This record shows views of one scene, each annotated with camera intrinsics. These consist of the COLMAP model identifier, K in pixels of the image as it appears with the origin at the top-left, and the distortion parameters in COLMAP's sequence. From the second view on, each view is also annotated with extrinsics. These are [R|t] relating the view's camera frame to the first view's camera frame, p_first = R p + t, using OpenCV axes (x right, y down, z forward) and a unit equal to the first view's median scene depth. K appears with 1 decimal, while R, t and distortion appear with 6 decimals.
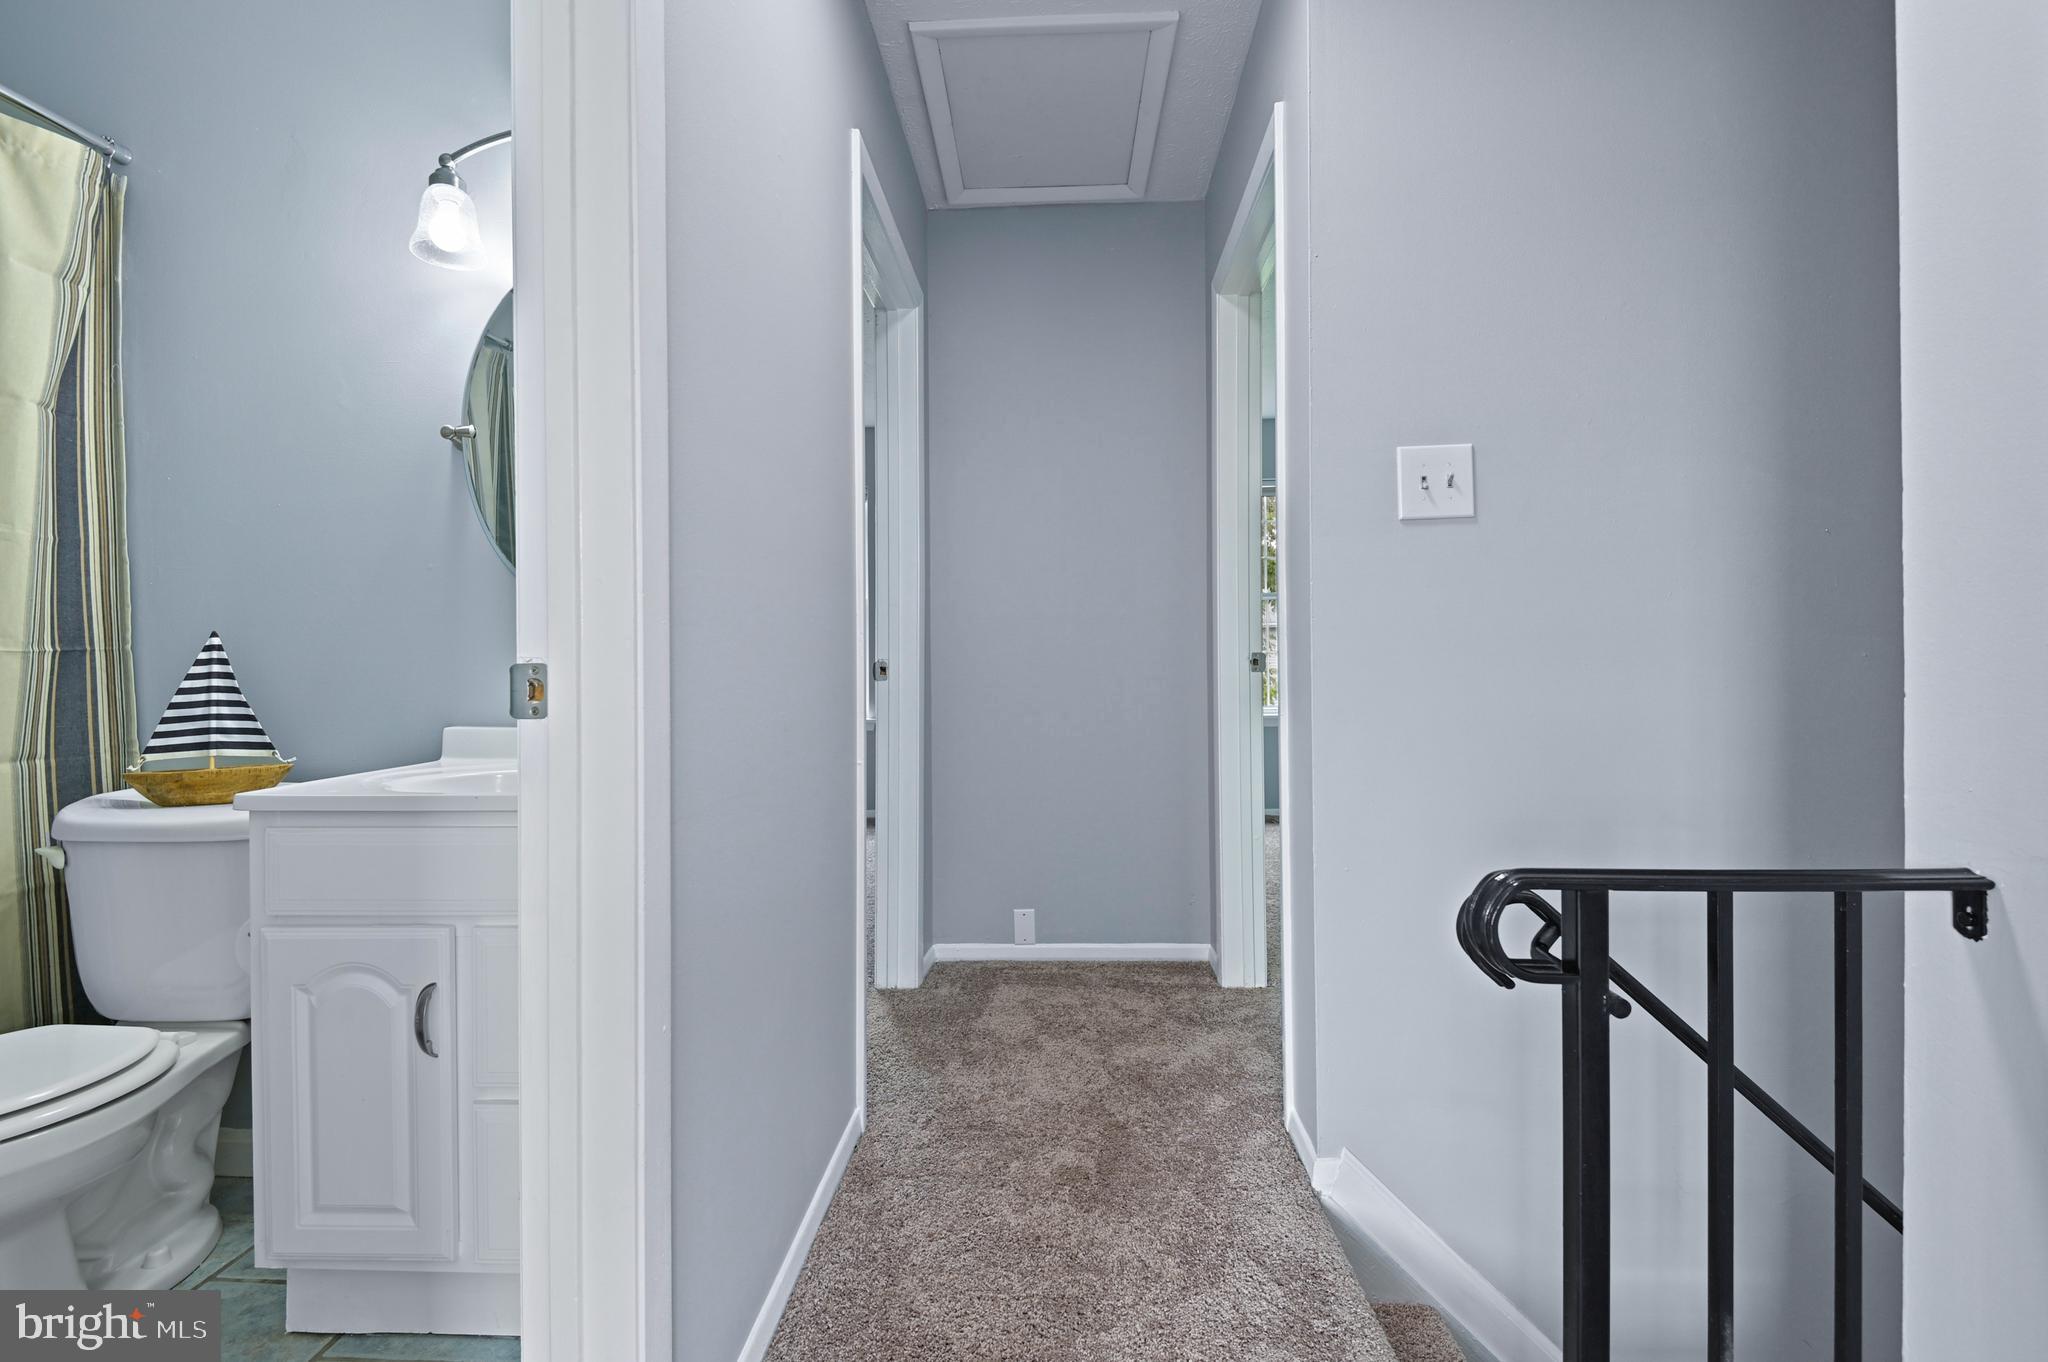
lens RADIAL K [[938.8, 0, 1017.5], [0, 938.8, 684.3], [0, 0, 1]] dist [-0.000764, -0.005016]
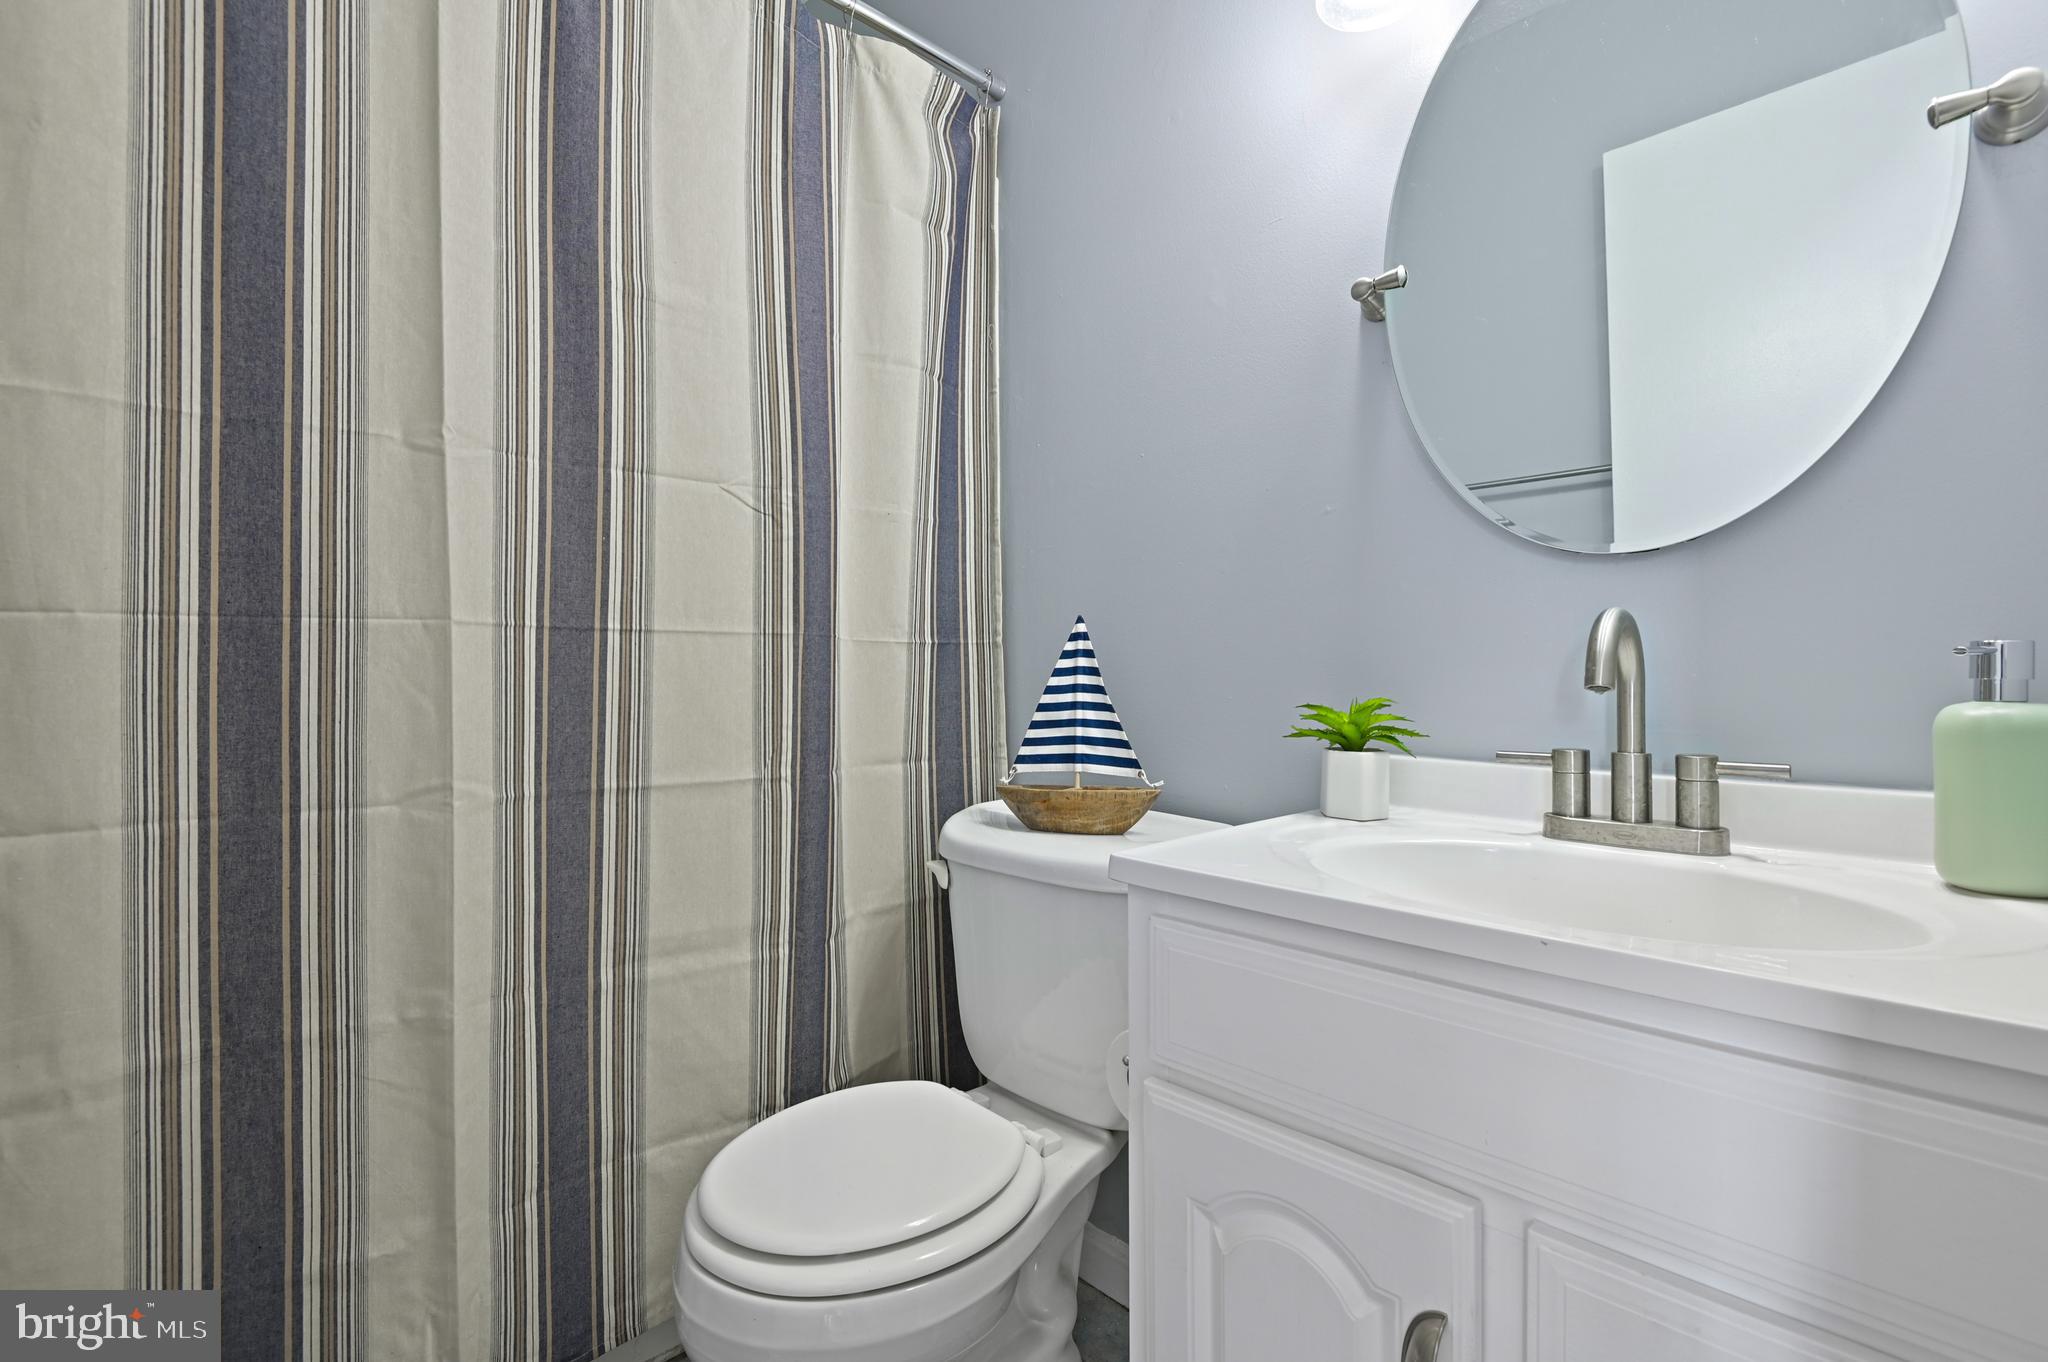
lens RADIAL K [[938.8, 0, 1024.3], [0, 938.8, 663.9], [0, 0, 1]] dist [-0.000764, -0.005016]
pose [[0.727135, -0.006316, -0.686465, -0.345520], [-0.001476, 0.999941, -0.010763, -0.006817], [0.686493, 0.008839, 0.727083, 0.387578]]
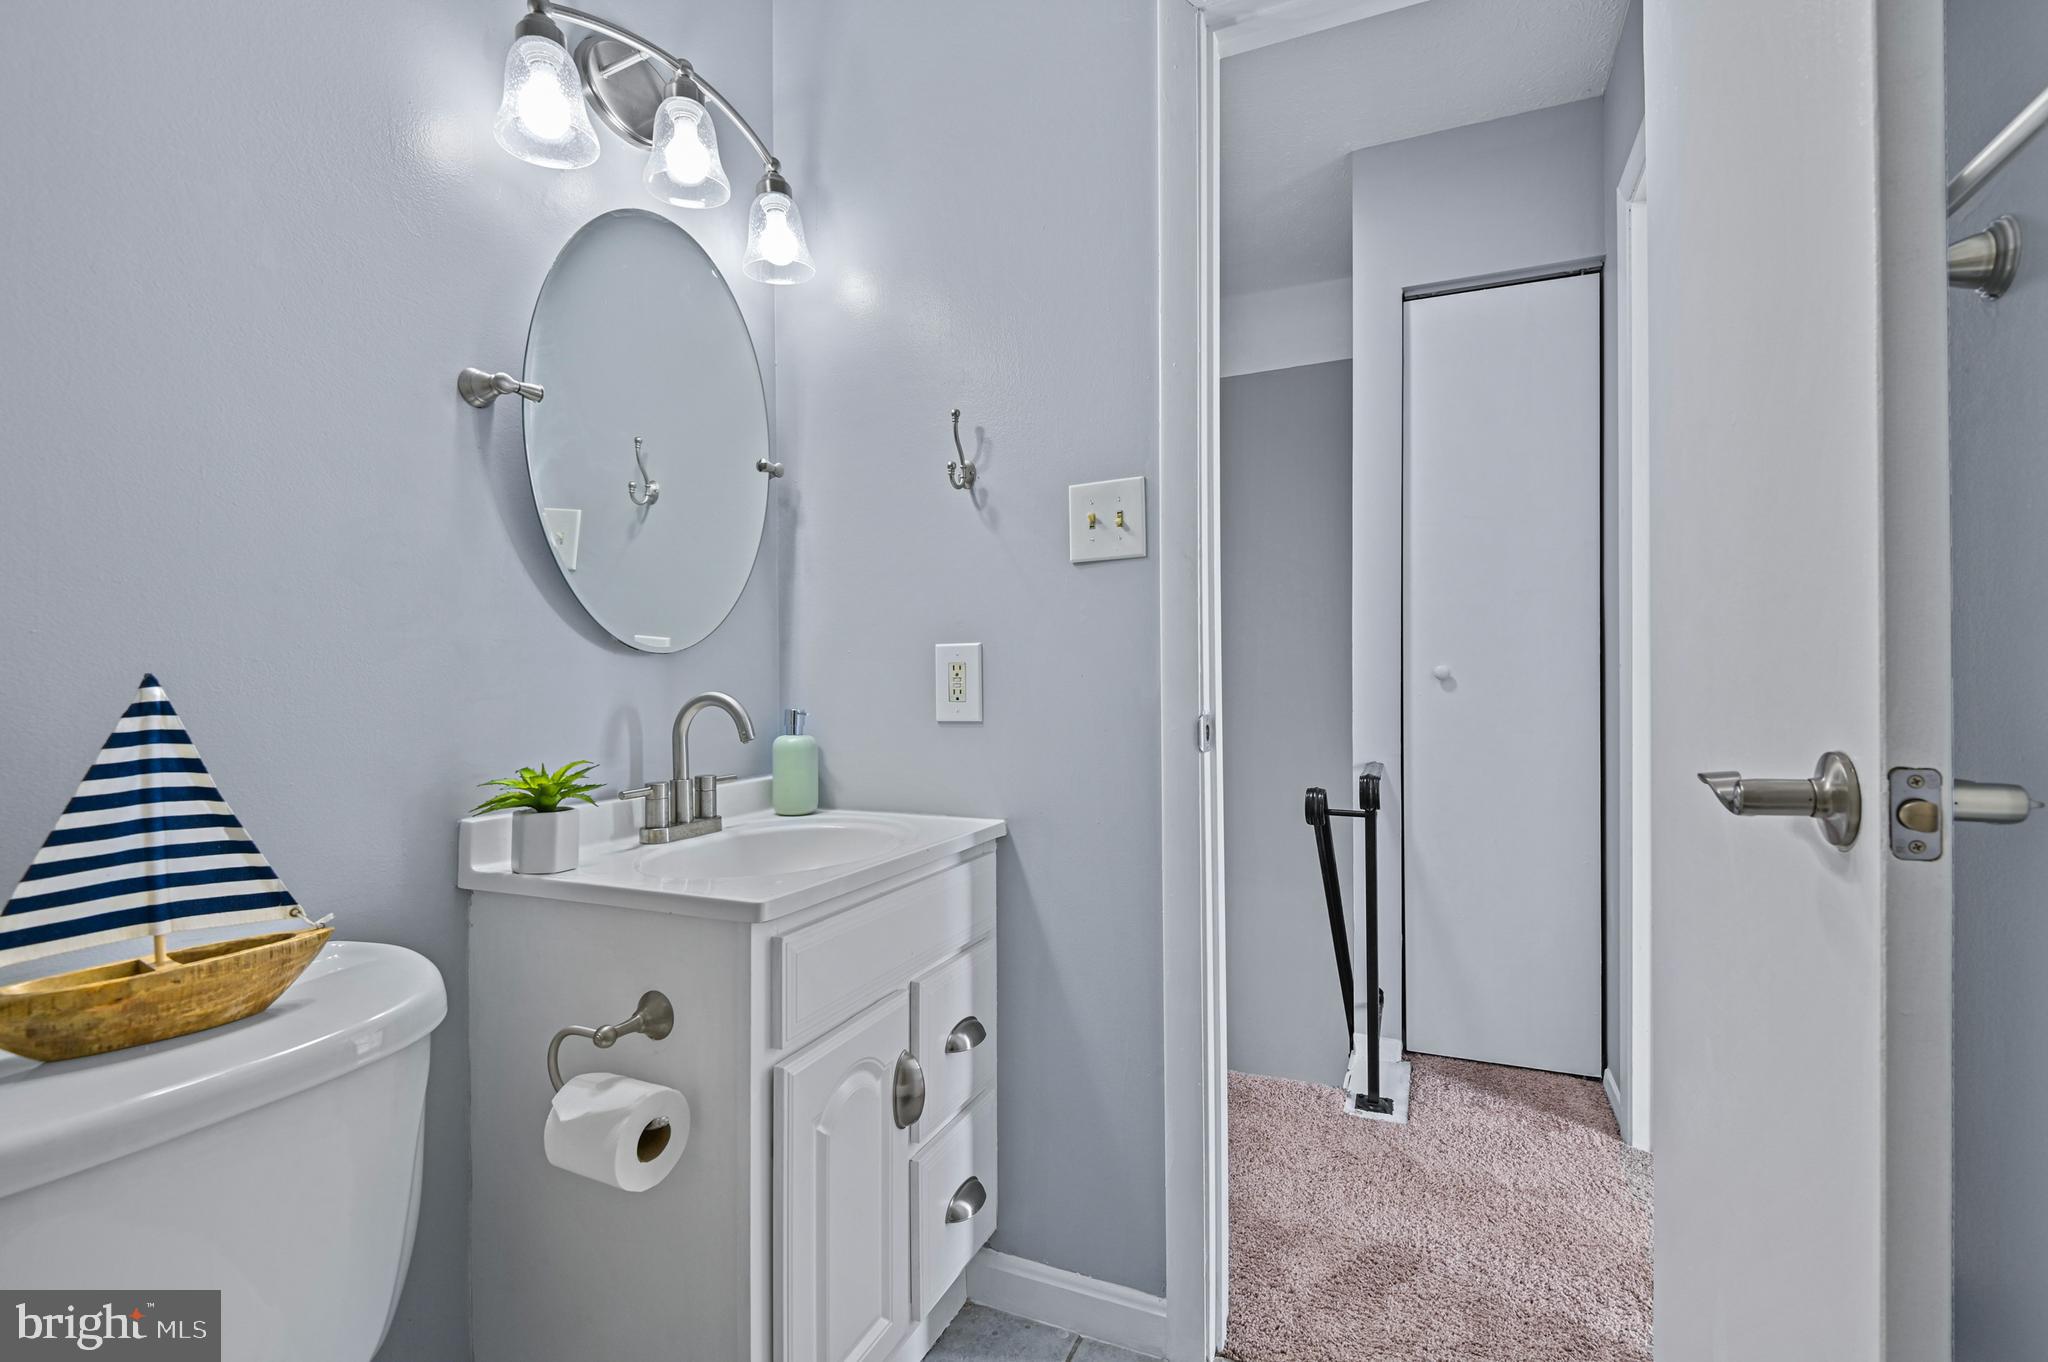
lens RADIAL K [[938.8, 0, 1025.2], [0, 938.8, 677.1], [0, 0, 1]] dist [-0.000764, -0.005016]
pose [[0.355245, 0.002680, 0.934769, -1.154809], [0.014431, 0.999861, -0.008351, -0.044873], [-0.934662, 0.016456, 0.355157, 0.411973]]
